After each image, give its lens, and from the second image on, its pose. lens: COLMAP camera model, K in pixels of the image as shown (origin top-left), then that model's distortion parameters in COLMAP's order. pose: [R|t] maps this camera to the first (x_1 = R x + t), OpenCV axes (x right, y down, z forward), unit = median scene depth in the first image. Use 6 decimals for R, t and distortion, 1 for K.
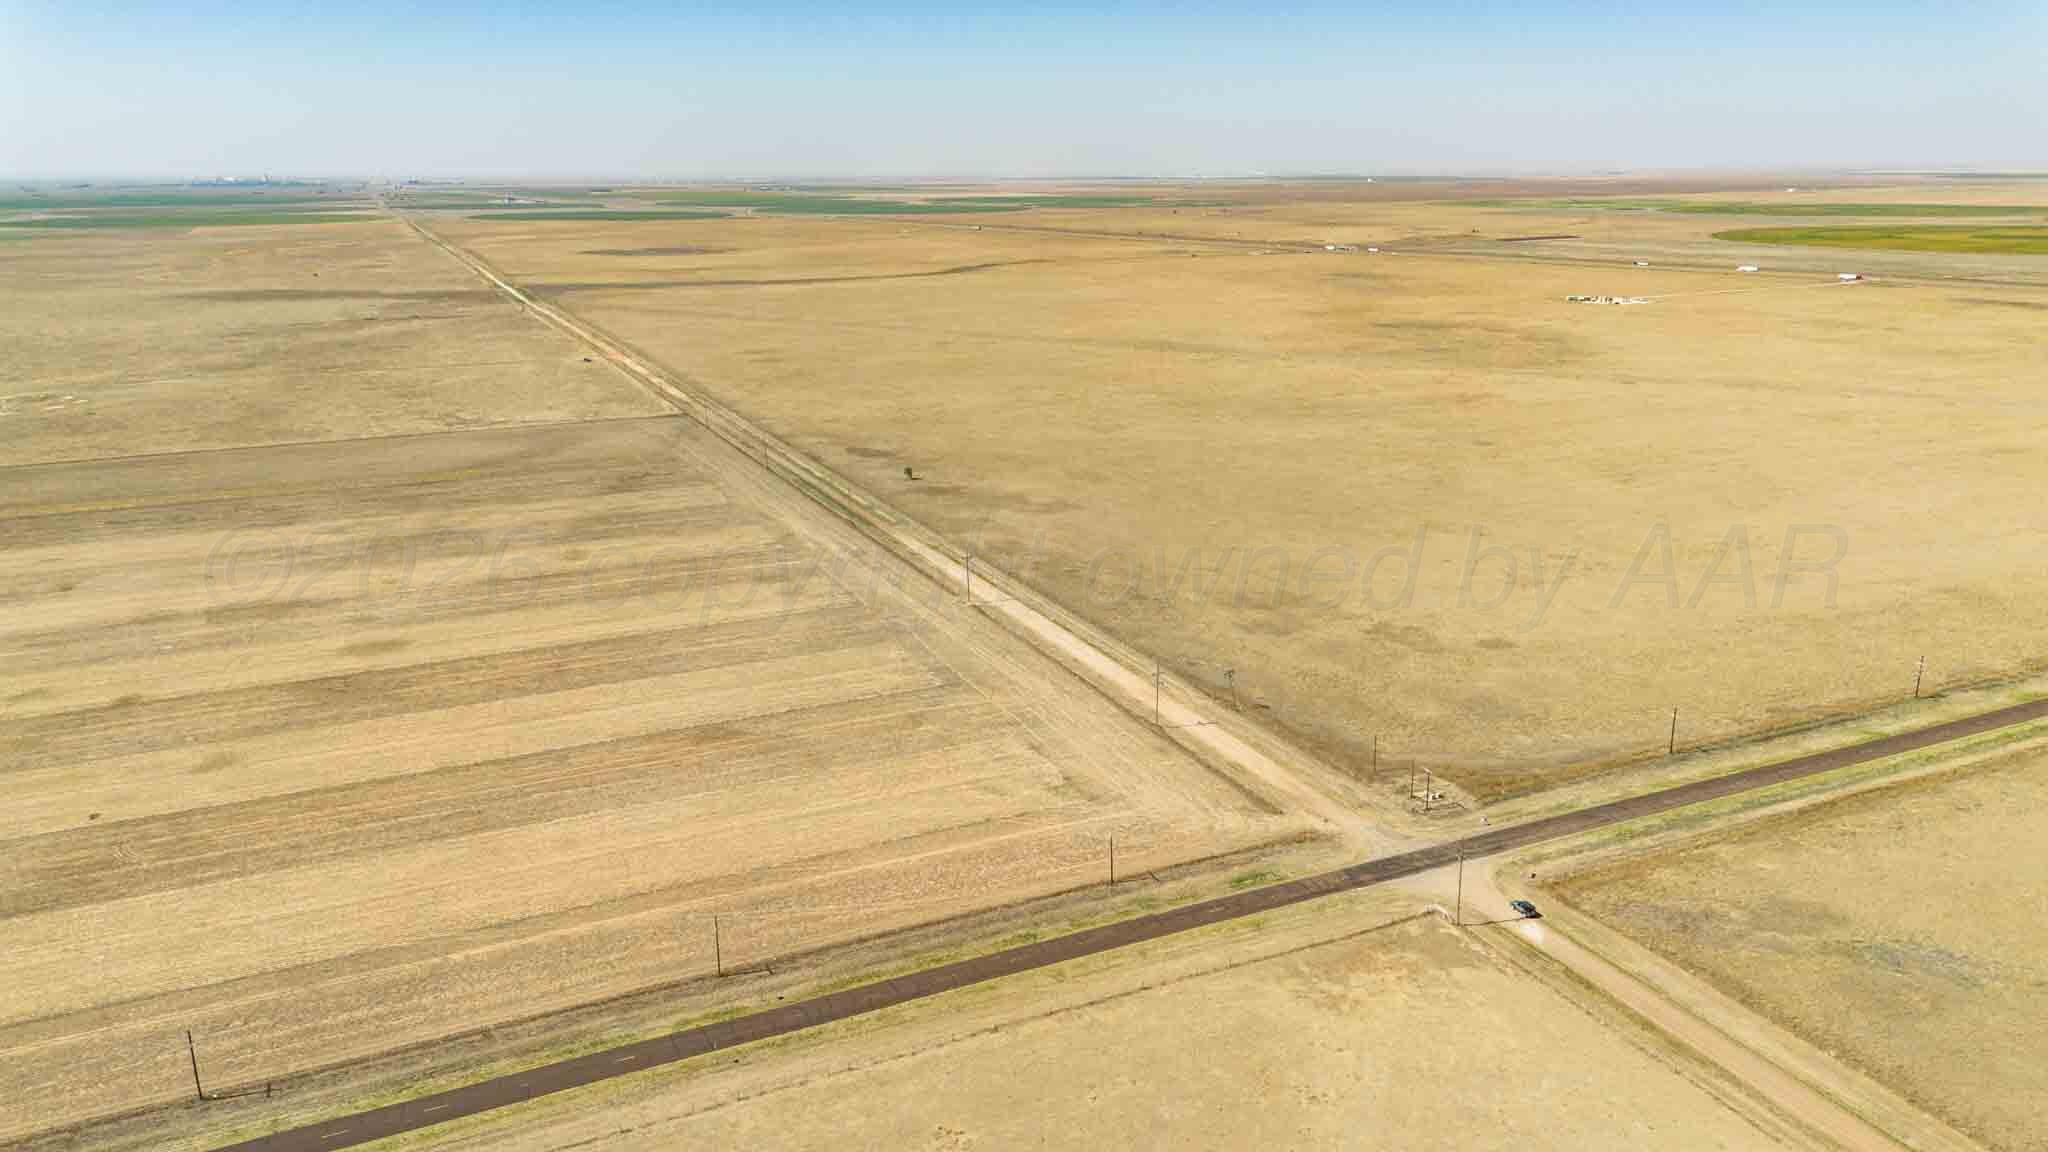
lens RADIAL K [[1456.5, 0, 1026.3], [0, 1456.5, 568.8], [0, 0, 1]] dist [0.085770, -0.092223]
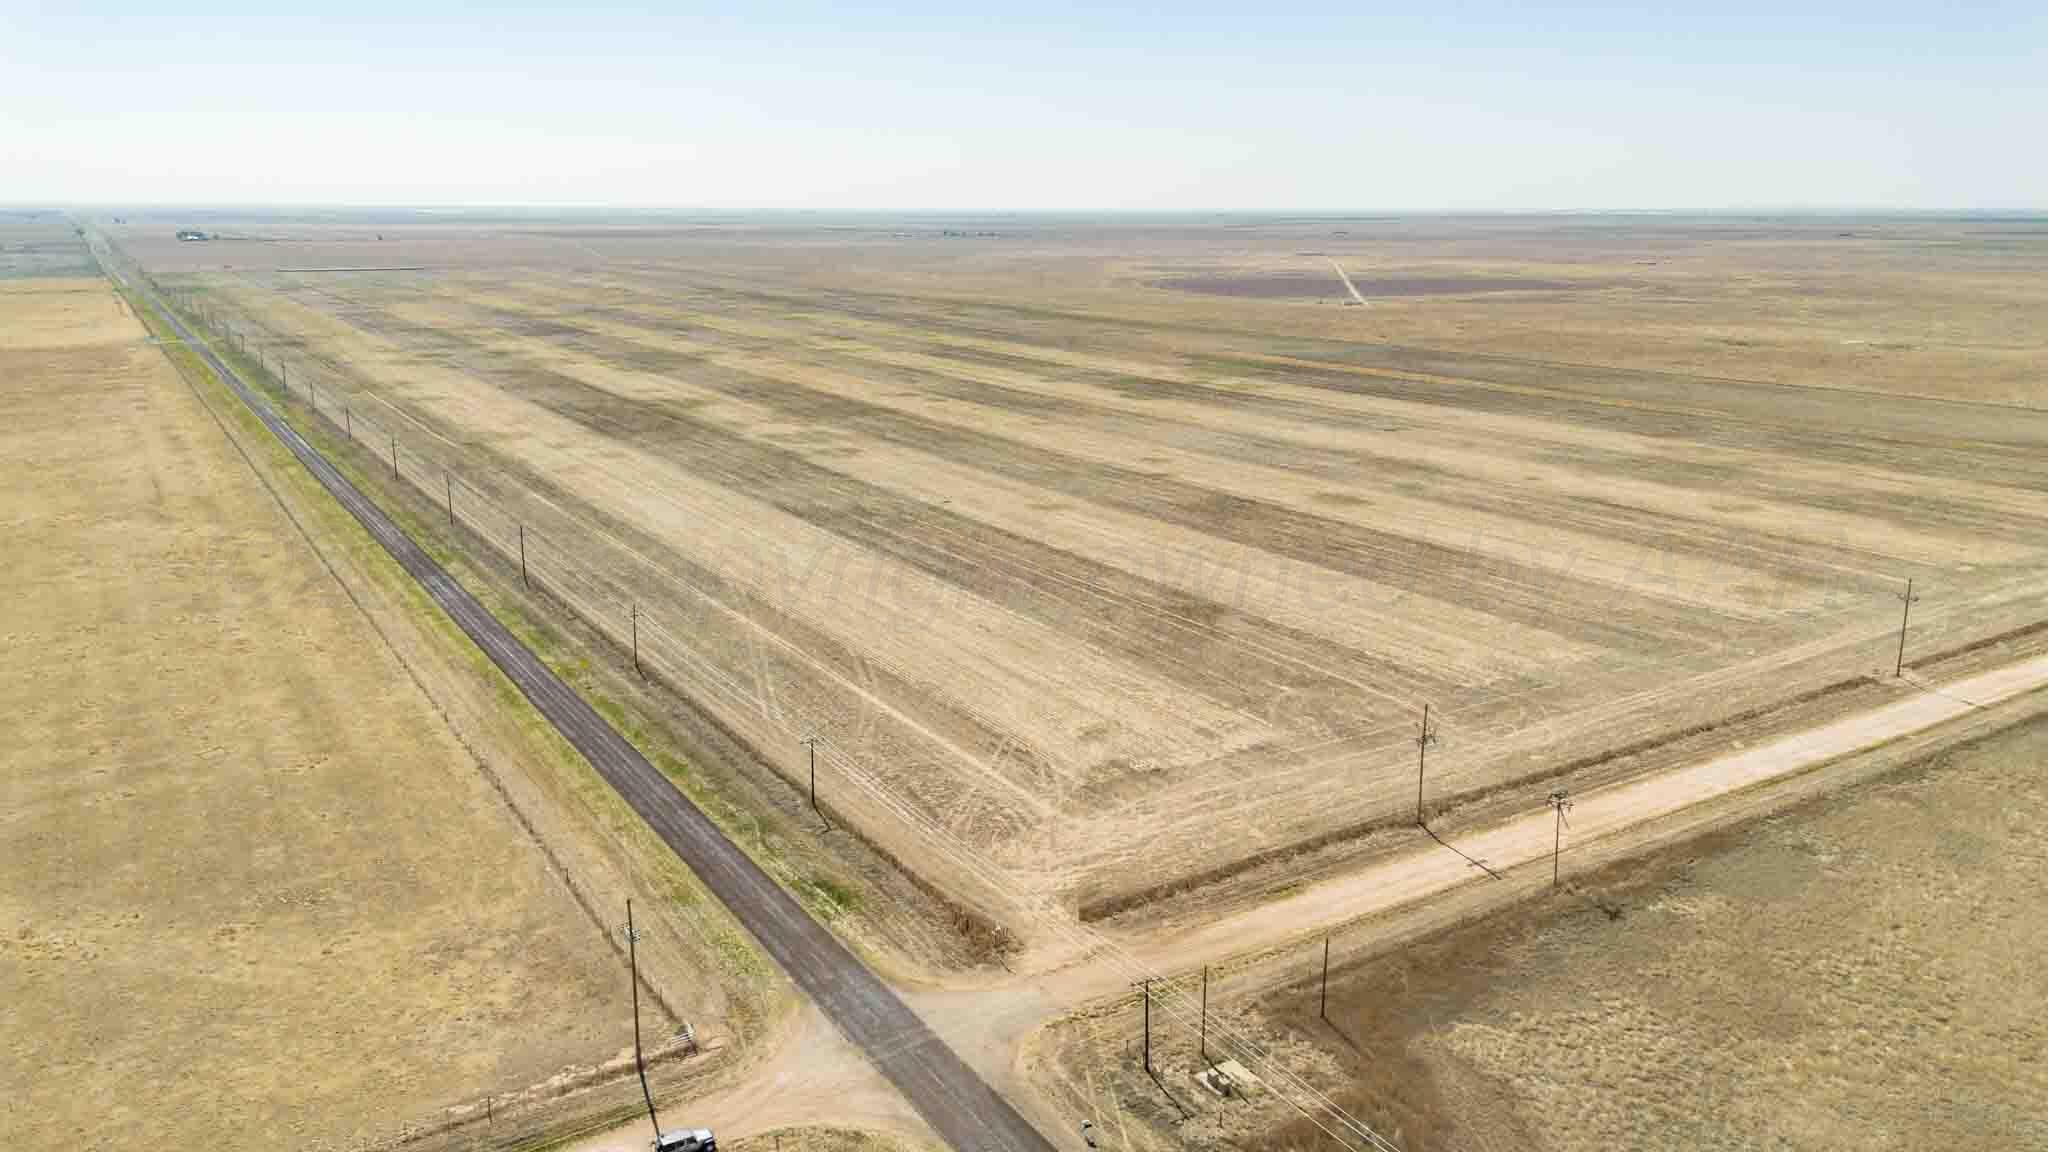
lens RADIAL K [[1456.5, 0, 1026.3], [0, 1456.5, 568.8], [0, 0, 1]] dist [0.085770, -0.092223]
pose [[0.136644, 0.247736, -0.959143, 0.513411], [-0.266907, 0.941626, 0.205186, -0.050978], [0.953986, 0.227965, 0.194790, 0.645193]]
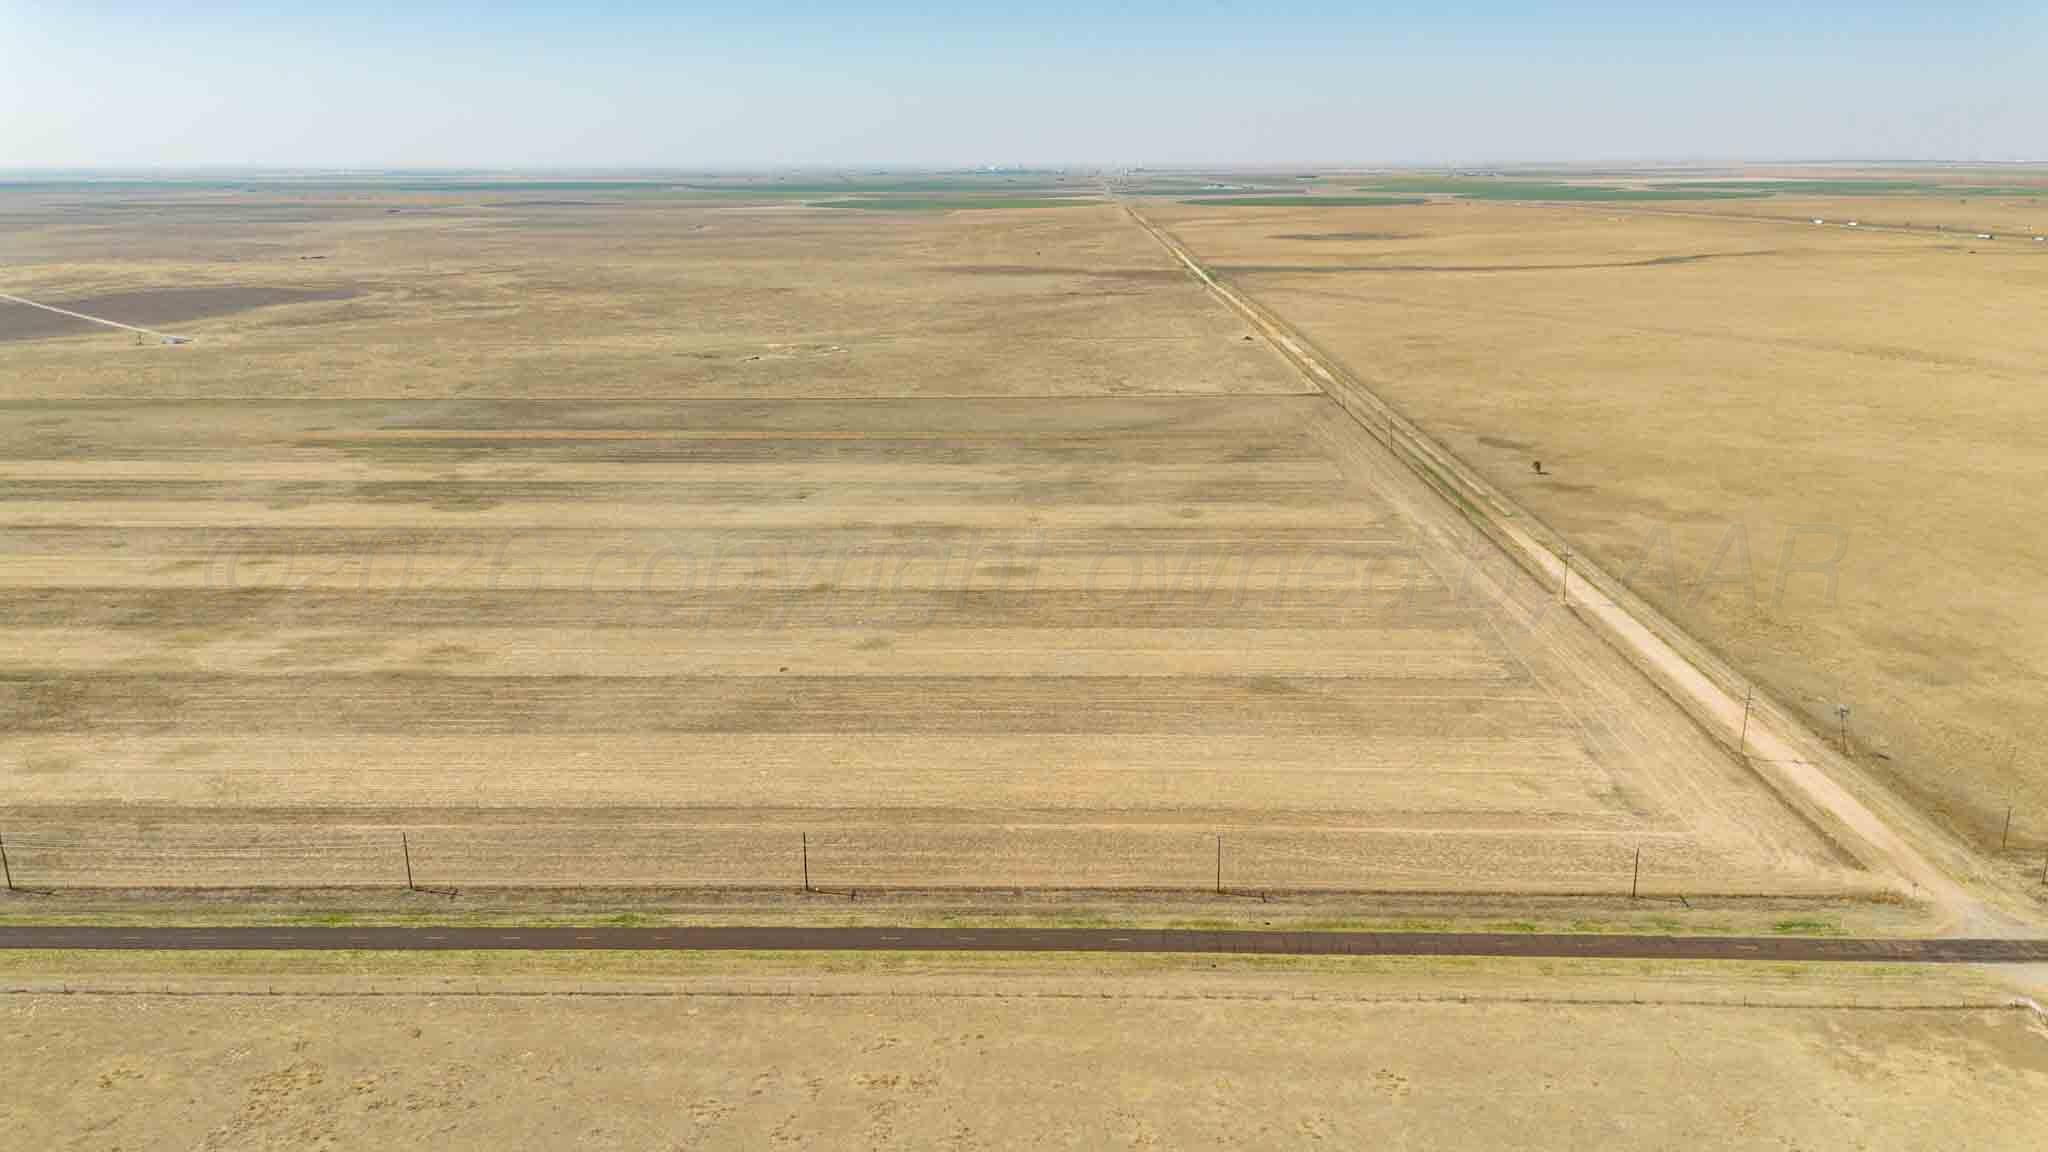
lens RADIAL K [[1456.5, 0, 1026.3], [0, 1456.5, 568.8], [0, 0, 1]] dist [0.085770, -0.092223]
pose [[0.897445, 0.120994, -0.424208, 0.059407], [-0.117343, 0.992480, 0.034831, 0.010492], [0.425233, 0.018519, 0.904895, -0.031253]]
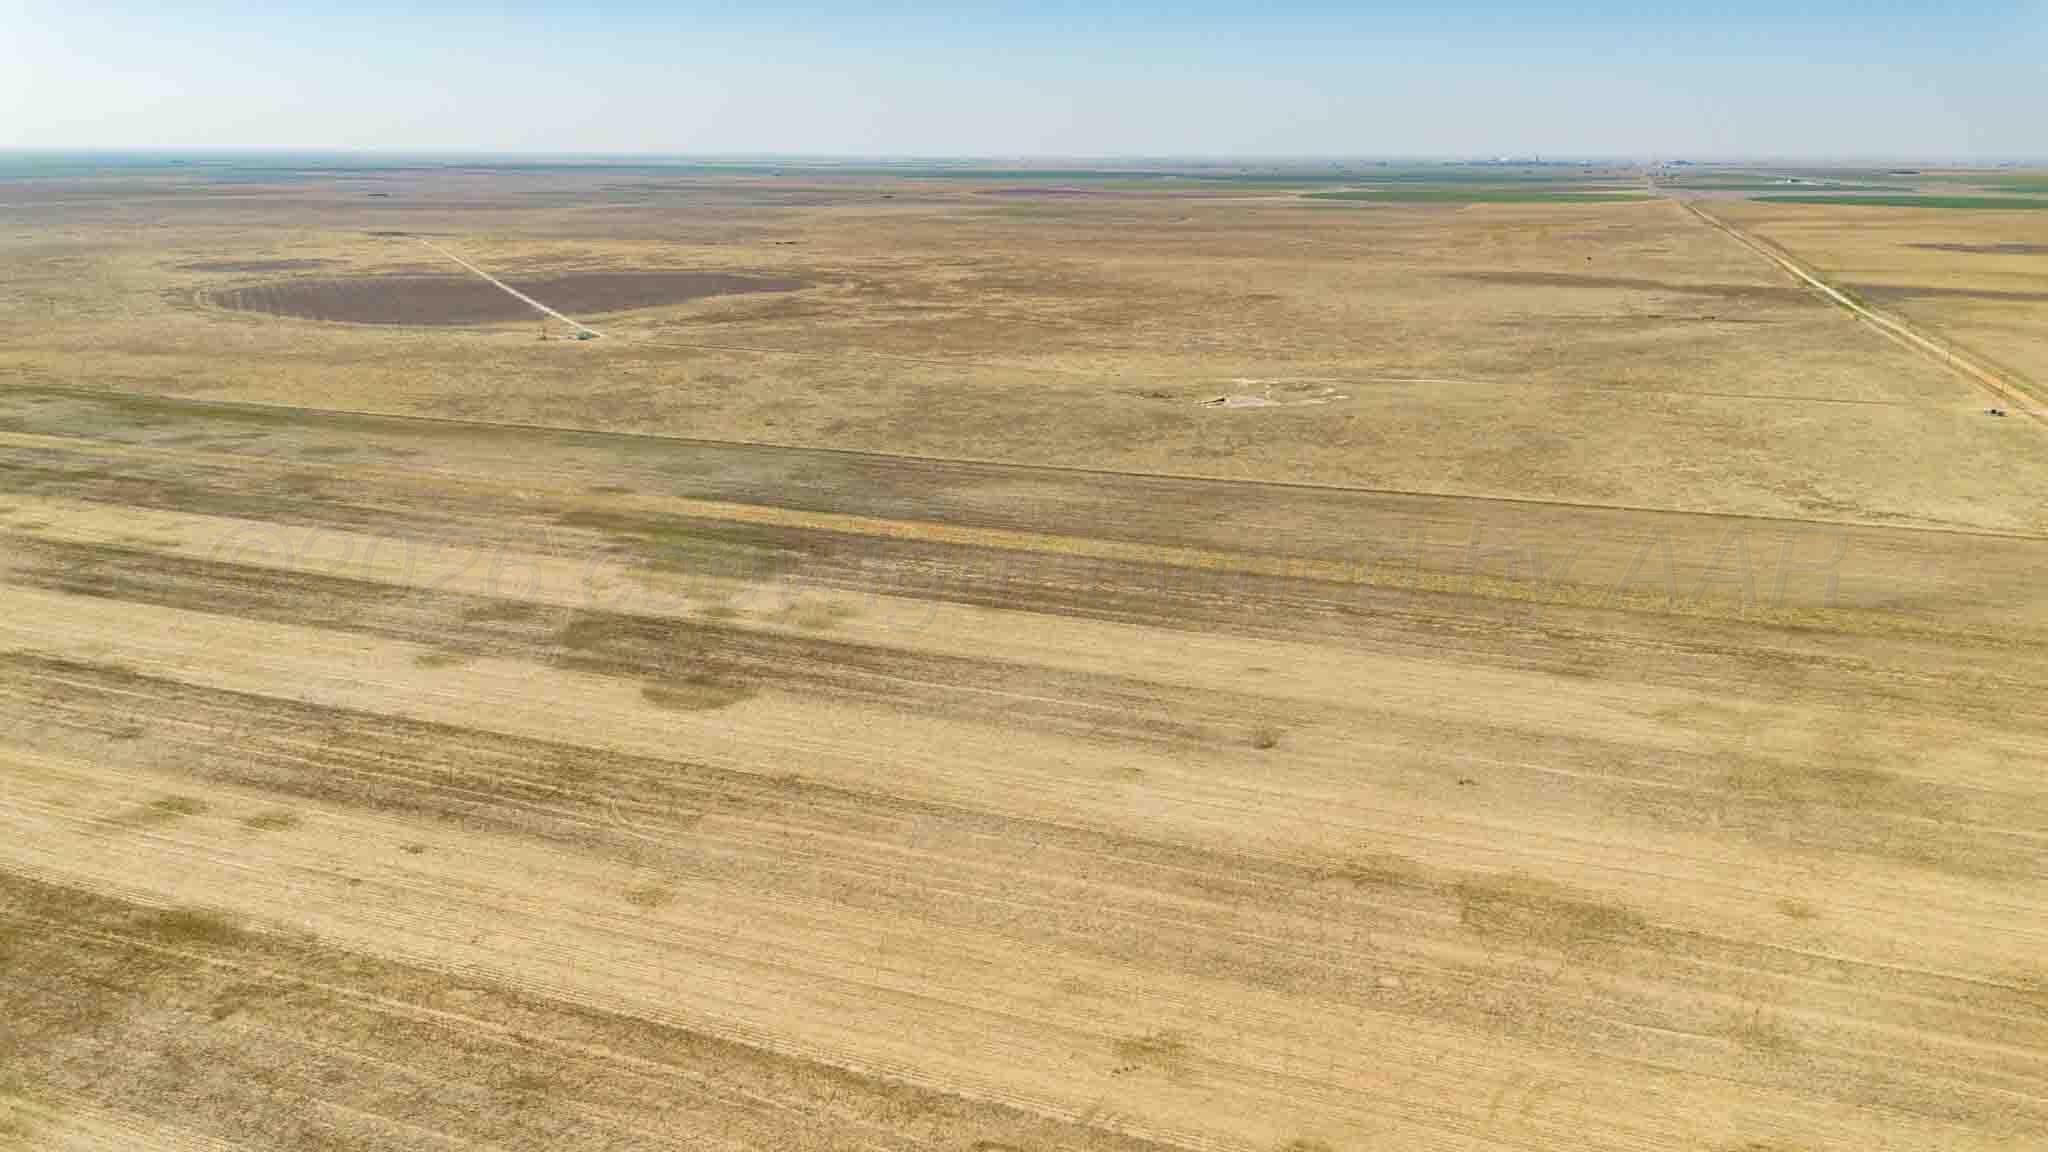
lens RADIAL K [[1456.5, 0, 1026.3], [0, 1456.5, 568.8], [0, 0, 1]] dist [0.085770, -0.092223]
pose [[0.711006, 0.204611, -0.672759, -0.375813], [-0.196936, 0.976384, 0.088823, -0.120518], [0.675045, 0.069337, 0.734511, 0.556947]]
